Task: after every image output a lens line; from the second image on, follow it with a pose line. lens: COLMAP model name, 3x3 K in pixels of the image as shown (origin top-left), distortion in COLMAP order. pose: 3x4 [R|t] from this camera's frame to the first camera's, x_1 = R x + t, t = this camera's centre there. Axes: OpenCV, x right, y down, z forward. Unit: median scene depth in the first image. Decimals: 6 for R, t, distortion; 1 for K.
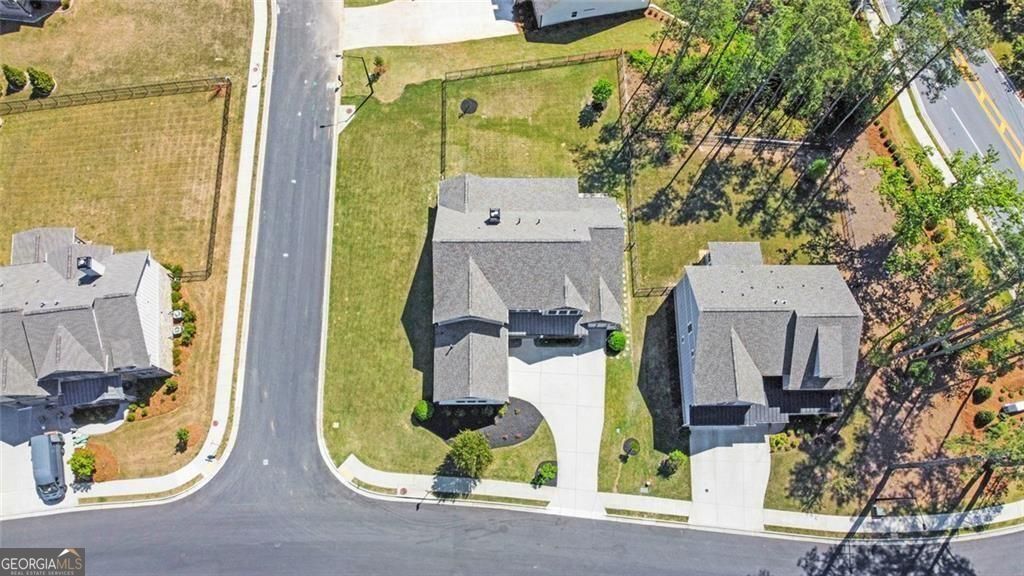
lens RADIAL K [[777.1, 0, 518.2], [0, 777.1, 290.3], [0, 0, 1]] dist [-0.022568, 0.008857]
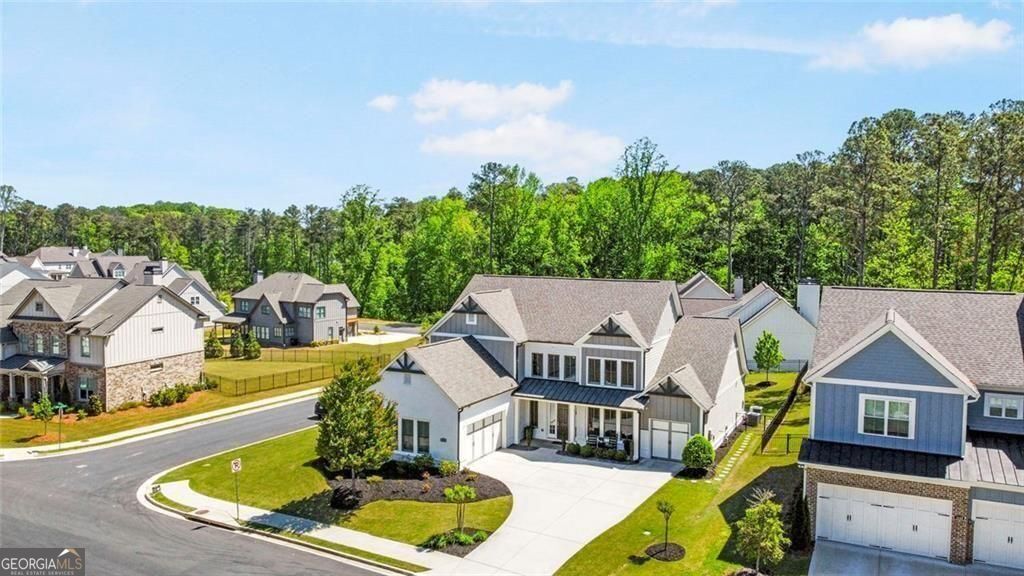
lens RADIAL K [[777.1, 0, 516.9], [0, 777.1, 290.7], [0, 0, 1]] dist [-0.022568, 0.008857]
pose [[0.890403, 0.005150, -0.455144, 0.266008], [-0.428387, 0.347447, -0.834125, 0.539336], [0.153843, 0.937685, 0.311574, 0.727185]]
